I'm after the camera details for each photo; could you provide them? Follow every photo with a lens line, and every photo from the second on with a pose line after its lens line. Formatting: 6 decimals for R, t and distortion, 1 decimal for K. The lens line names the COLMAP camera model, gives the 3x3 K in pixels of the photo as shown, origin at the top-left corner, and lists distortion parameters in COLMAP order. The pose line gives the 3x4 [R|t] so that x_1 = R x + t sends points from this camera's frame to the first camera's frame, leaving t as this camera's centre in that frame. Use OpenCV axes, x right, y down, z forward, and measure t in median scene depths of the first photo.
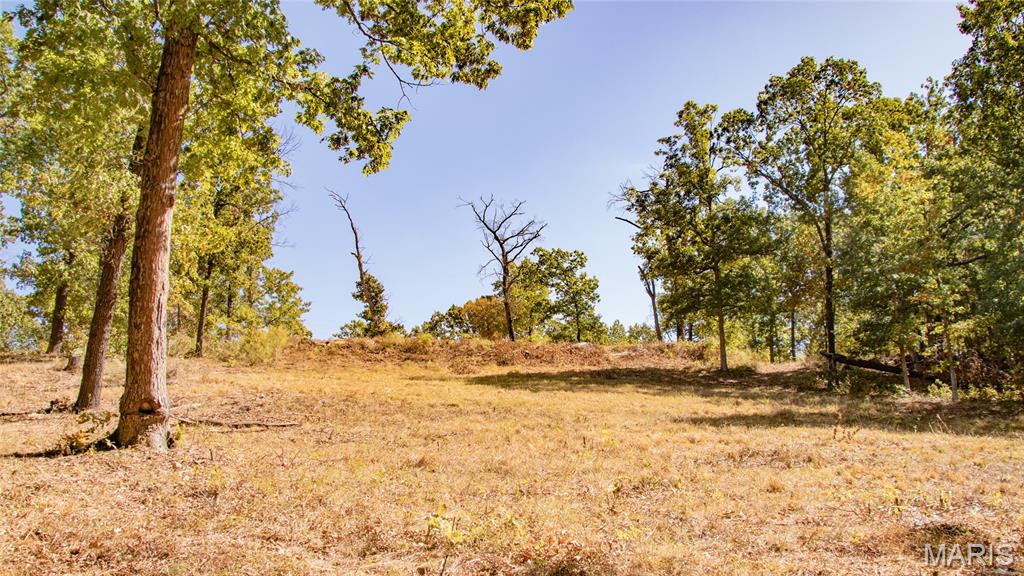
lens RADIAL K [[960.2, 0, 512.0], [0, 960.2, 288.0], [0, 0, 1]] dist [-0.002709, -0.006409]
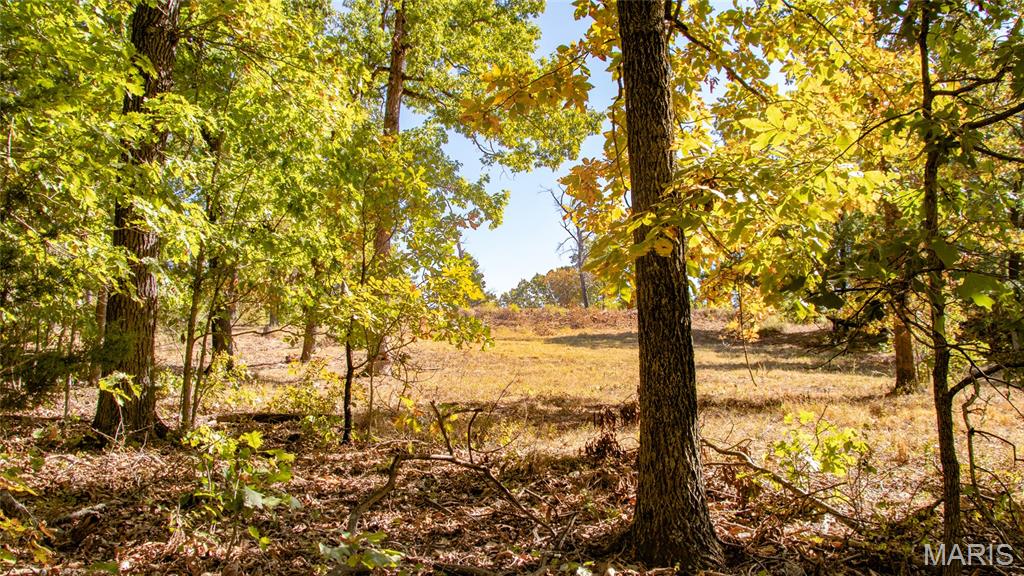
lens RADIAL K [[960.2, 0, 512.0], [0, 960.2, 288.0], [0, 0, 1]] dist [-0.002709, -0.006409]
pose [[0.996028, -0.010382, -0.088437, 0.019789], [0.014189, 0.998995, 0.042523, -0.028267], [0.087907, -0.043609, 0.995174, -0.272658]]
